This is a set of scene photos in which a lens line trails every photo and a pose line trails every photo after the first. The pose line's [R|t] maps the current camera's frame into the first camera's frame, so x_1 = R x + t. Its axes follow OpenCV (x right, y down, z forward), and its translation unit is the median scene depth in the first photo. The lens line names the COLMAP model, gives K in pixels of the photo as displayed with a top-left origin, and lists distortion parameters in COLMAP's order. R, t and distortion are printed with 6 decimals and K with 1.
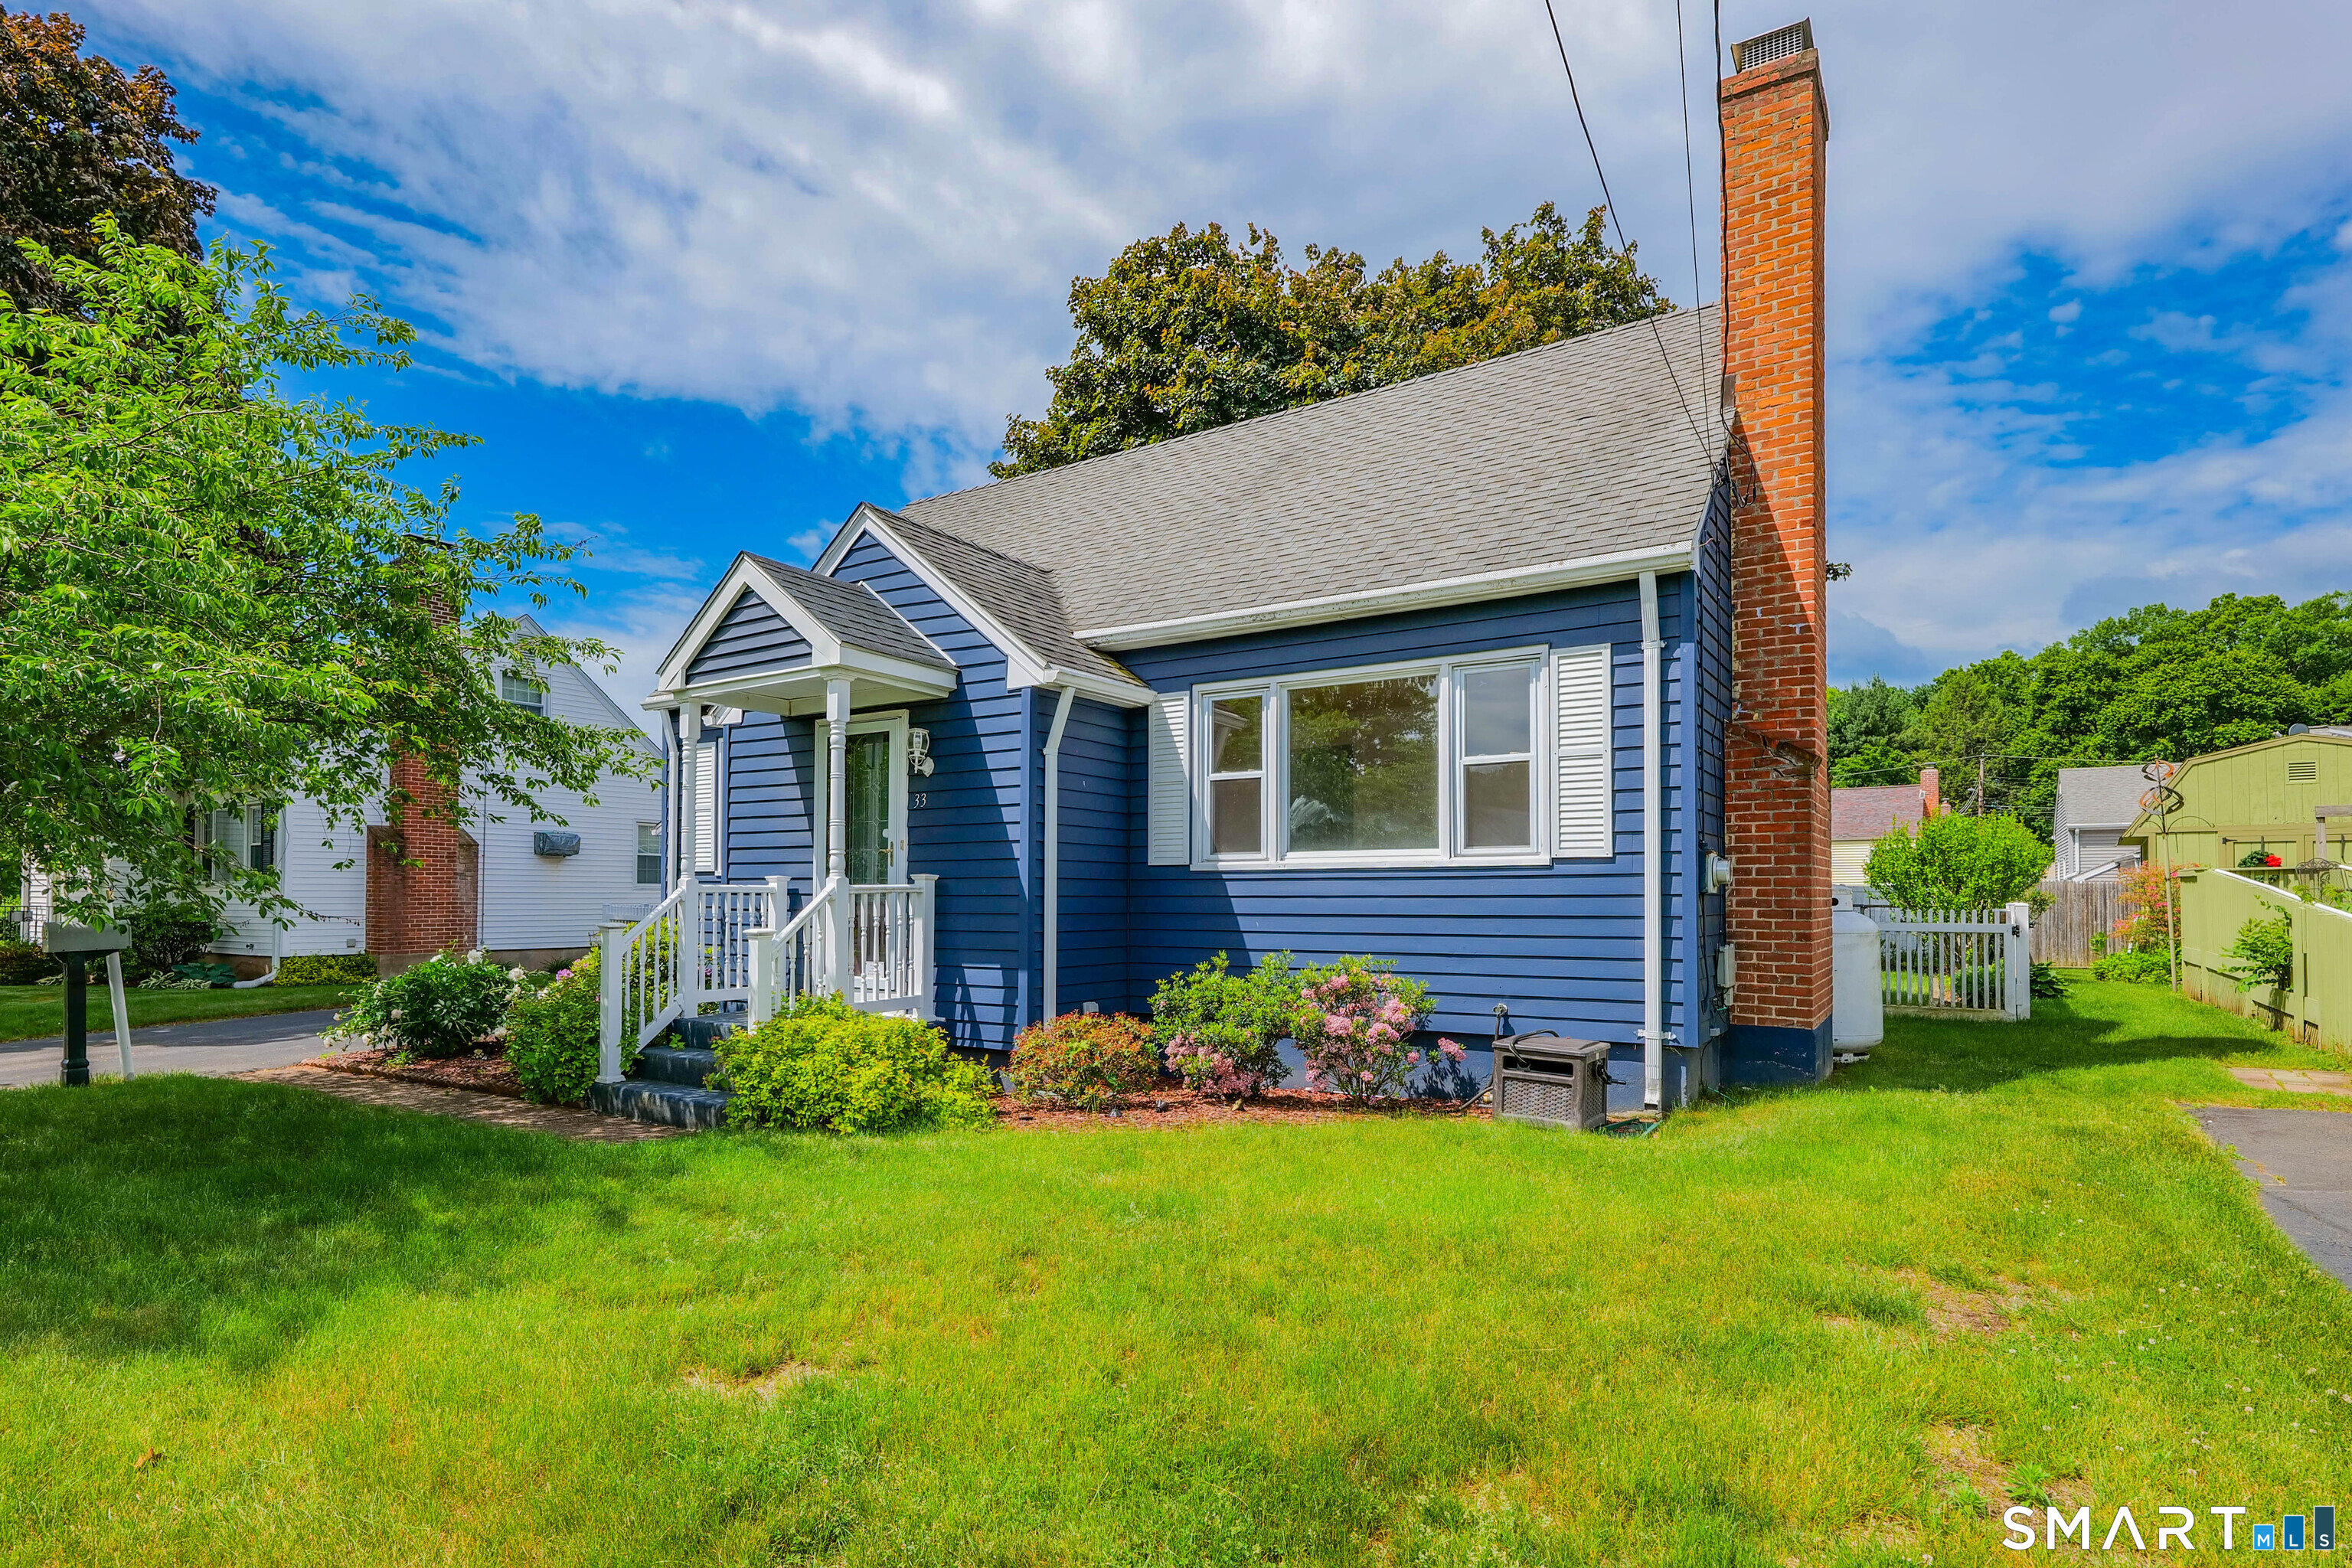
lens RADIAL K [[1082.3, 0, 1053.0], [0, 1082.3, 859.8], [0, 0, 1]] dist [0.005623, -0.002004]
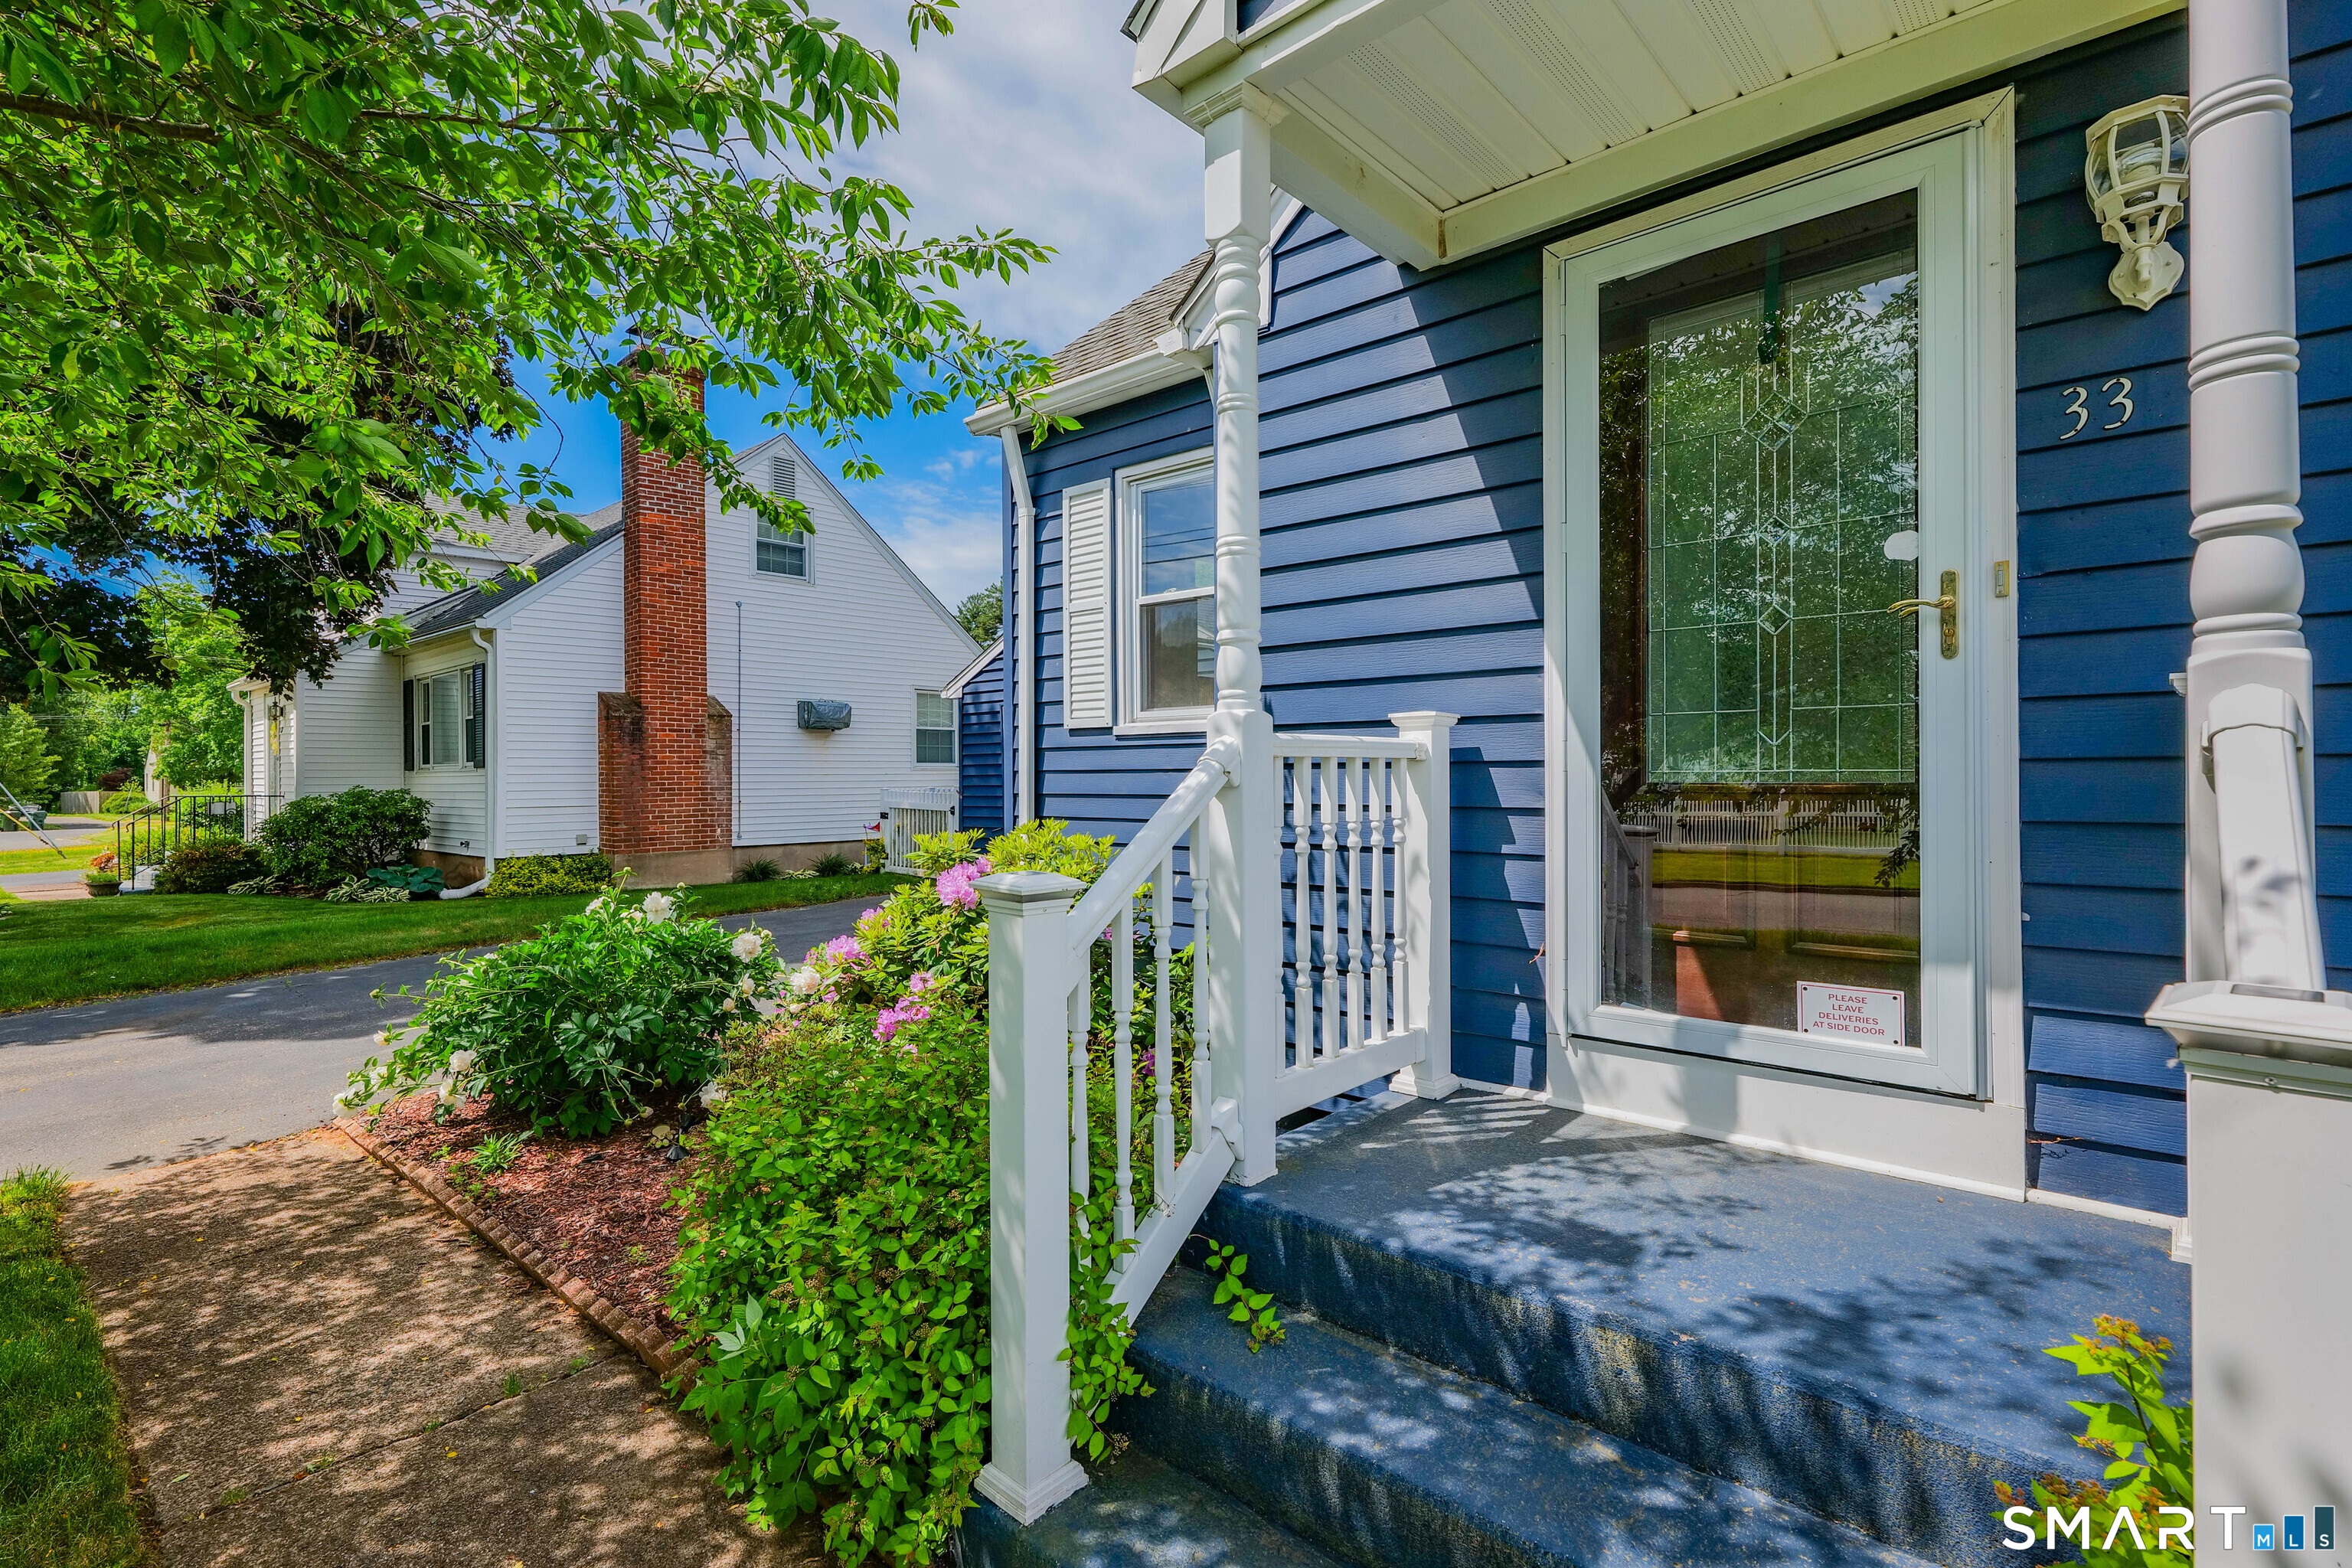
lens RADIAL K [[1082.3, 0, 1170.5], [0, 1082.3, 767.3], [0, 0, 1]] dist [0.005623, -0.002004]
pose [[0.992502, -0.009501, -0.121856, -0.321609], [0.012574, 0.999621, 0.024476, 0.025360], [0.121578, -0.025825, 0.992246, 0.704268]]
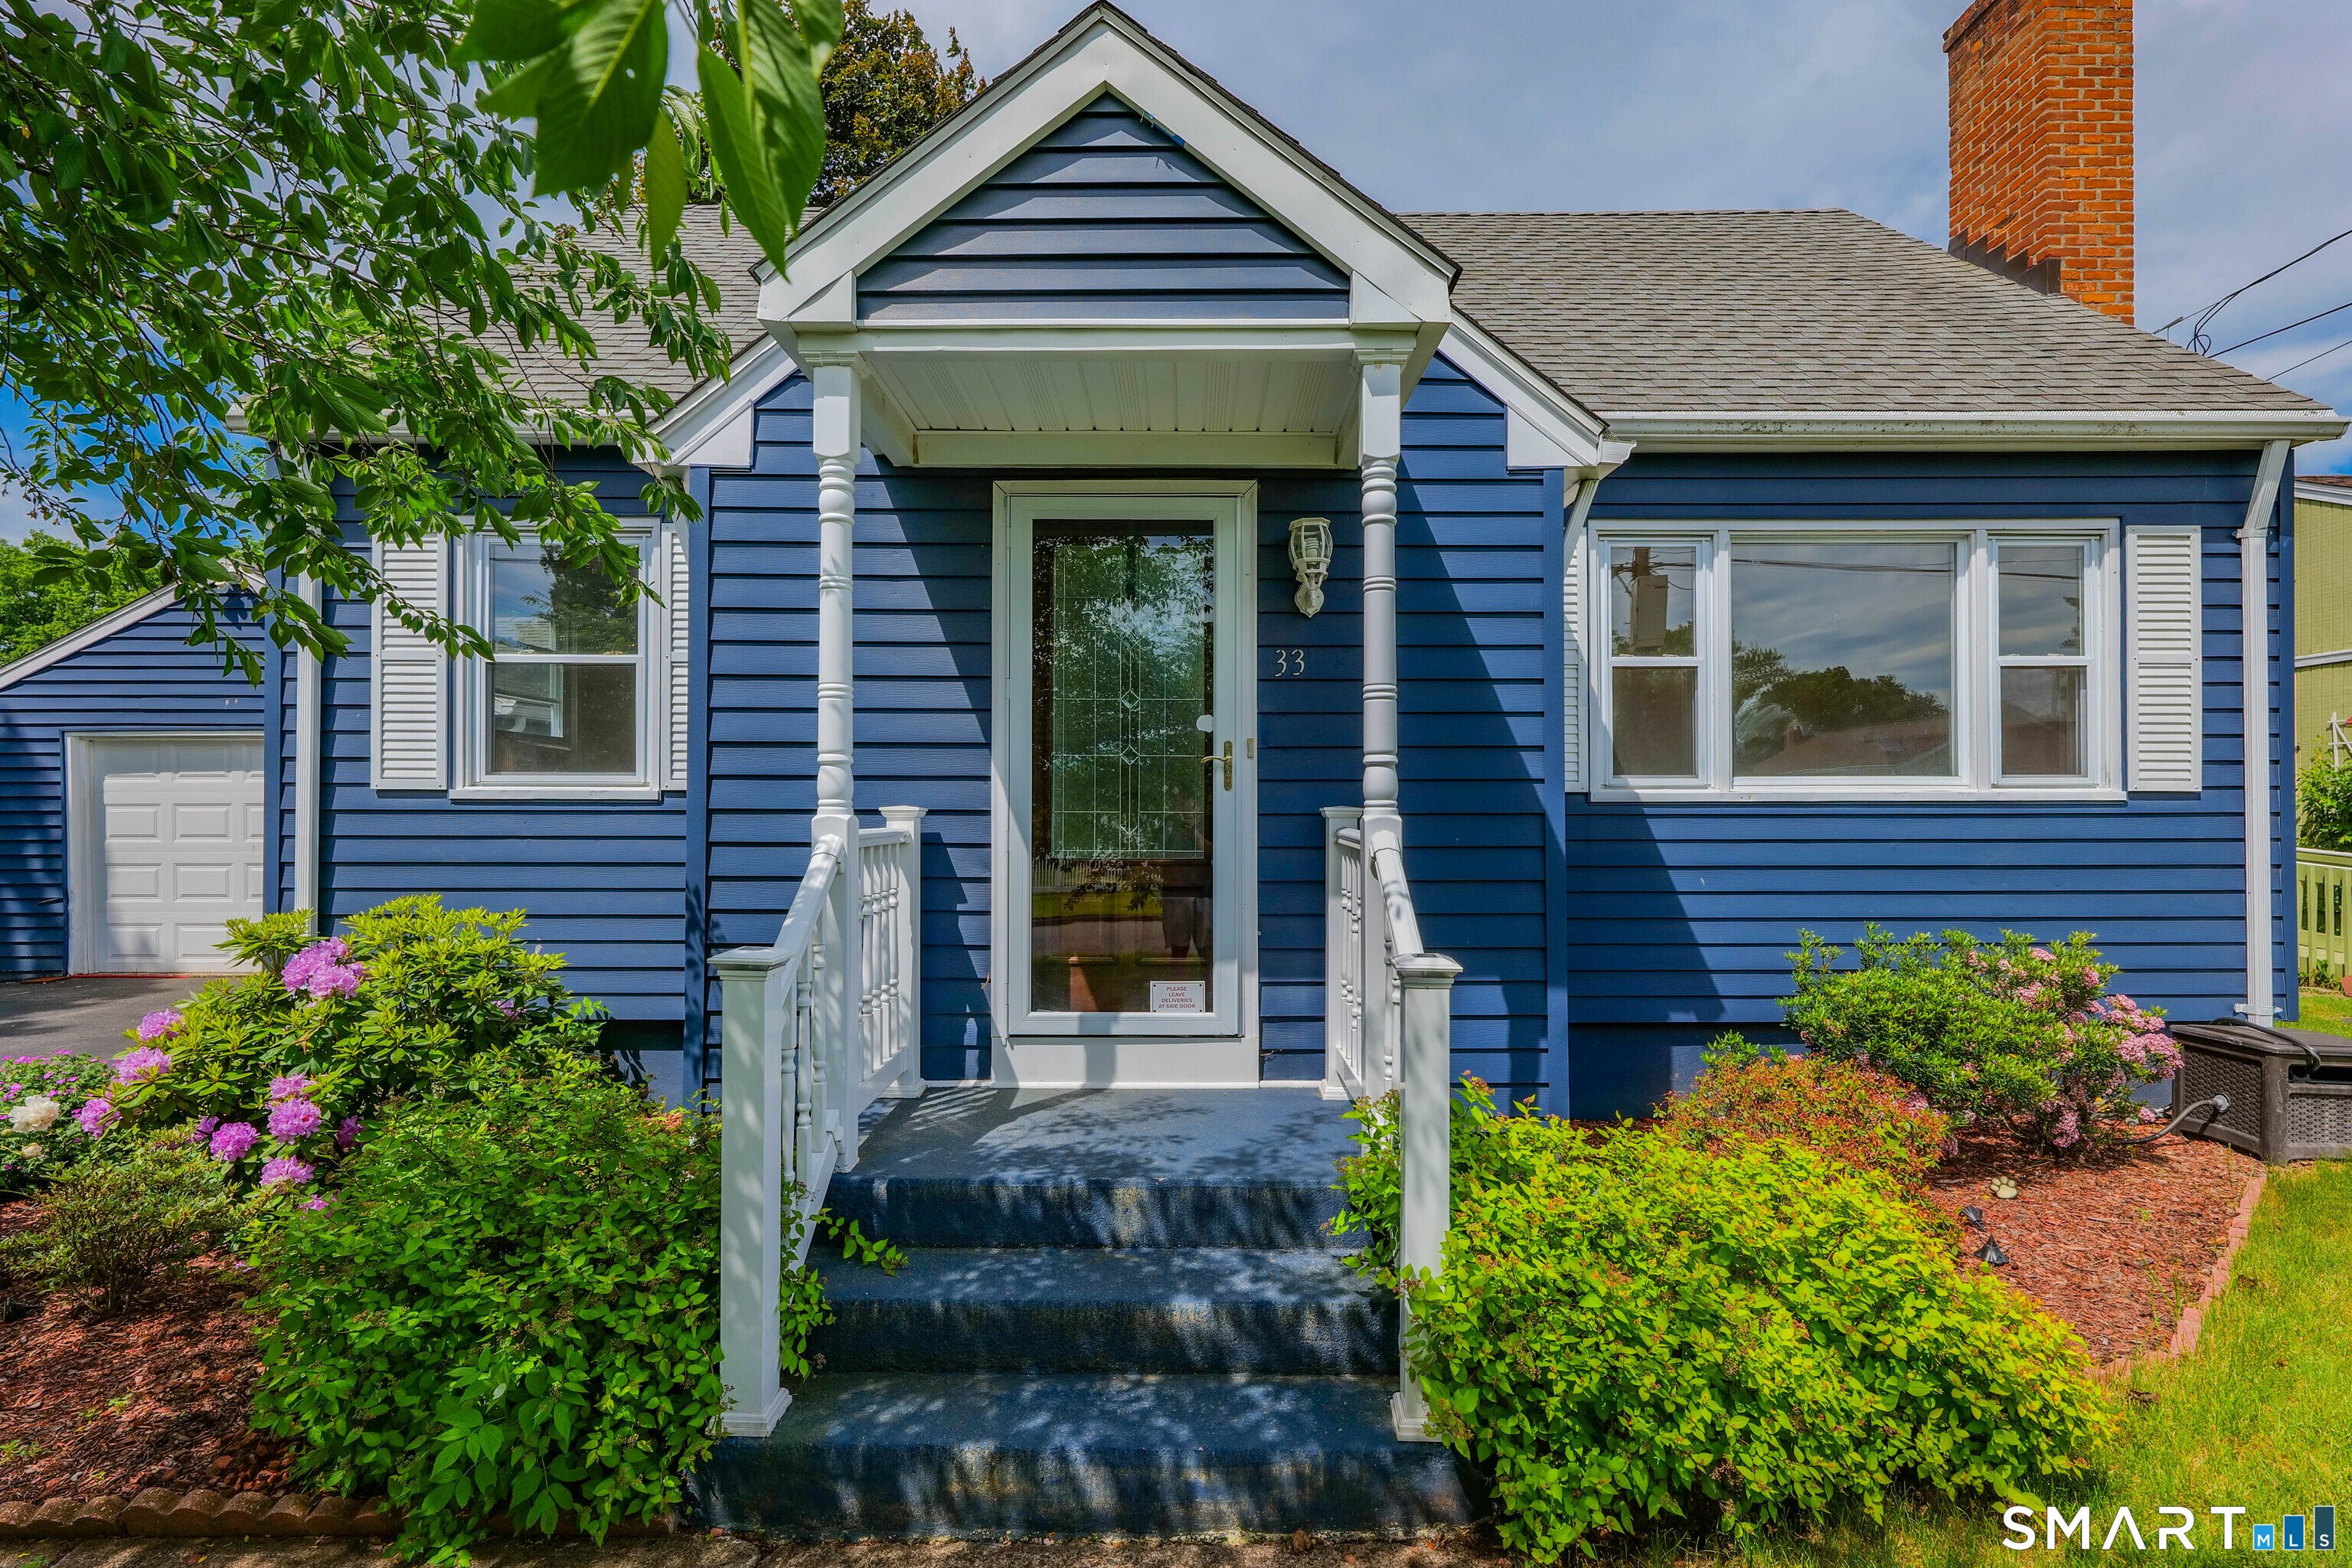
lens RADIAL K [[1082.3, 0, 1159.4], [0, 1082.3, 798.1], [0, 0, 1]] dist [0.005623, -0.002004]
pose [[0.829509, 0.007665, 0.558441, -0.462142], [-0.016752, 0.999797, 0.011161, 0.004865], [-0.558243, -0.018613, 0.829469, 0.610900]]
